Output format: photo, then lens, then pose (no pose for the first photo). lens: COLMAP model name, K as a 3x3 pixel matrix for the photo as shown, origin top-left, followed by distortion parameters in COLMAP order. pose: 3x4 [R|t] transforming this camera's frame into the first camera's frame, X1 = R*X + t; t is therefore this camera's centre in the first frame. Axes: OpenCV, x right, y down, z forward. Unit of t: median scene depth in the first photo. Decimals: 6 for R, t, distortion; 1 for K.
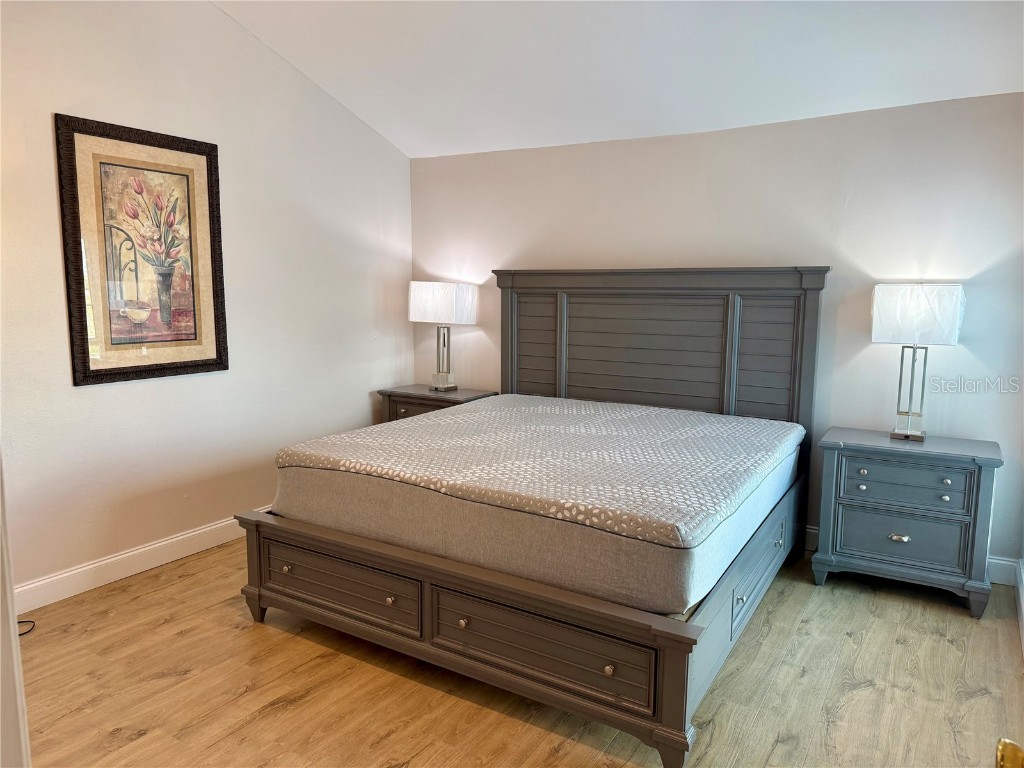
lens RADIAL K [[722.5, 0, 508.0], [0, 722.5, 380.6], [0, 0, 1]] dist [0.065685, -0.080294]
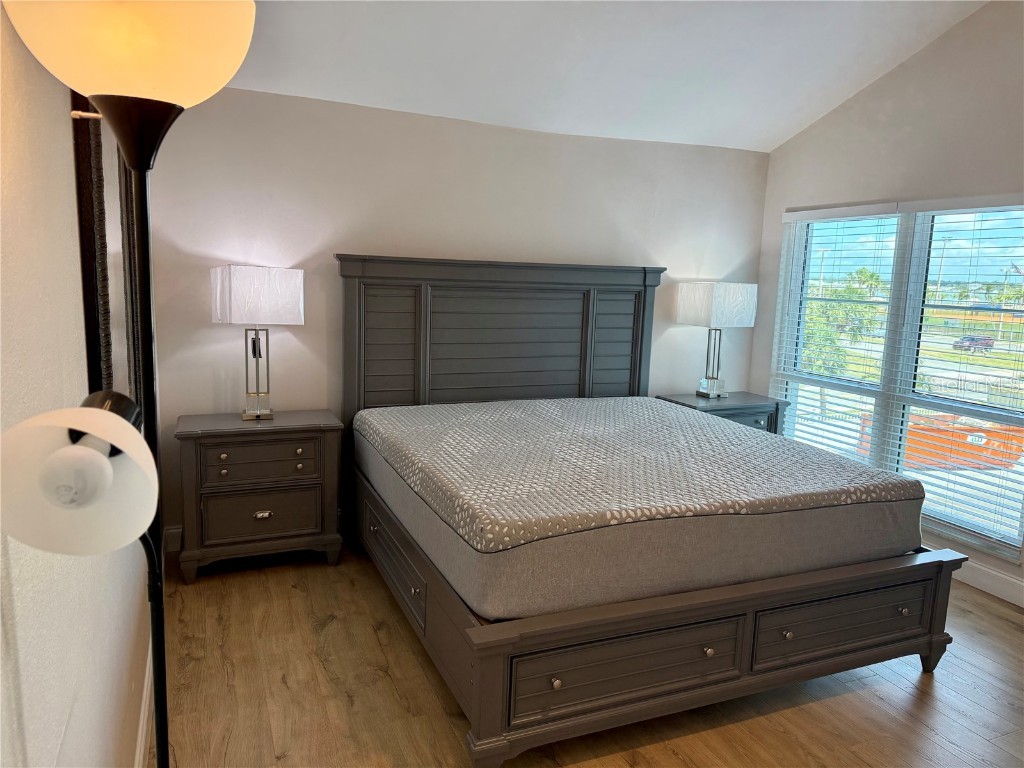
lens RADIAL K [[722.5, 0, 507.5], [0, 722.5, 379.0], [0, 0, 1]] dist [0.065685, -0.080294]
pose [[0.572873, -0.105163, 0.812870, -0.763019], [0.079335, 0.994193, 0.072709, -0.082263], [-0.815795, 0.022836, 0.577890, 0.533427]]
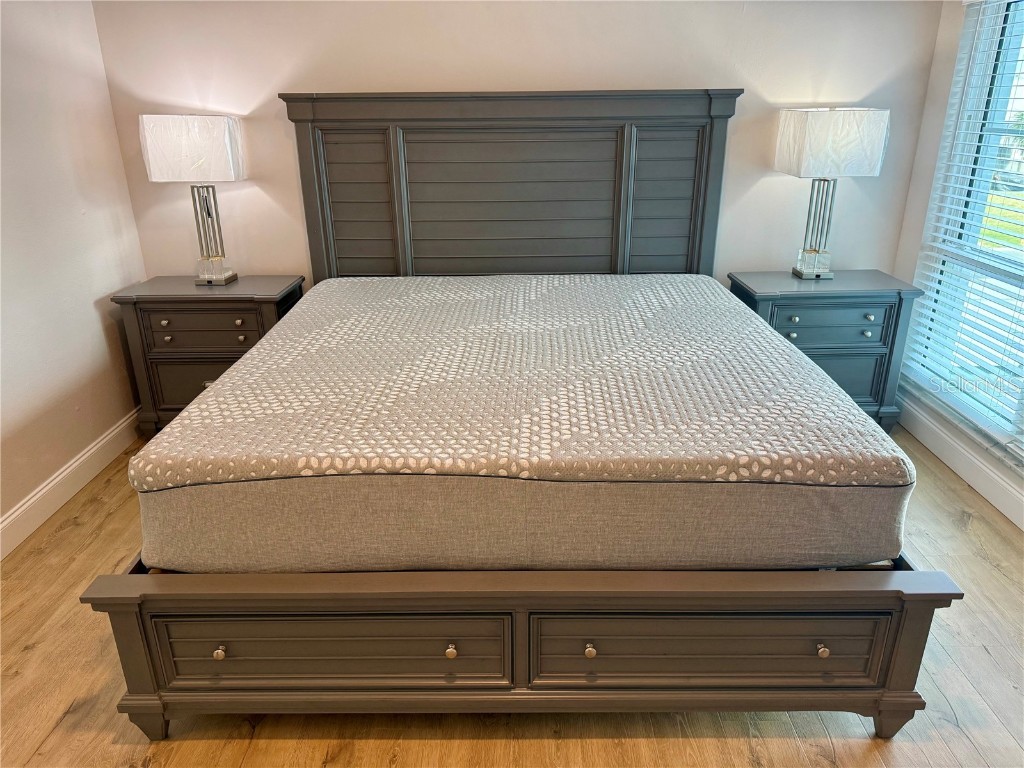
lens RADIAL K [[722.5, 0, 514.5], [0, 722.5, 390.5], [0, 0, 1]] dist [0.065685, -0.080294]
pose [[0.847286, -0.209357, 0.488135, -0.298187], [0.084518, 0.960472, 0.265236, -0.067765], [-0.524369, -0.183474, 0.831489, 0.371475]]
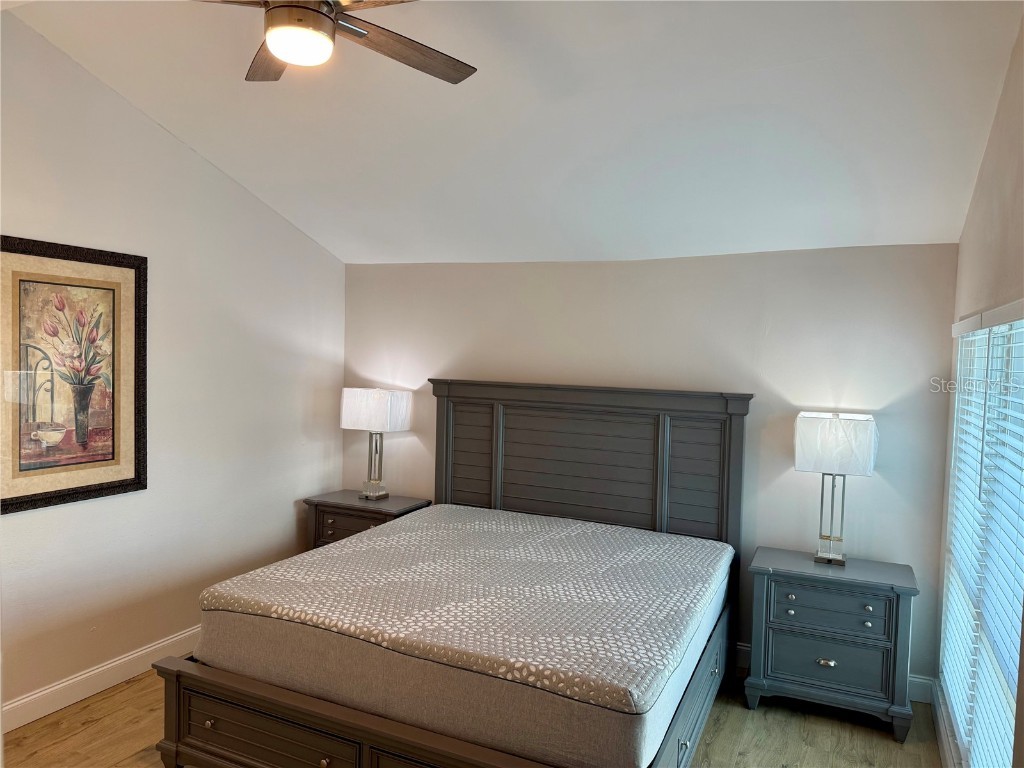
lens RADIAL K [[722.5, 0, 511.1], [0, 722.5, 383.1], [0, 0, 1]] dist [0.065685, -0.080294]
pose [[0.993081, 0.015371, 0.116420, -0.032258], [-0.005616, 0.996478, -0.083666, -0.085466], [-0.117296, 0.082434, 0.989670, -0.002050]]
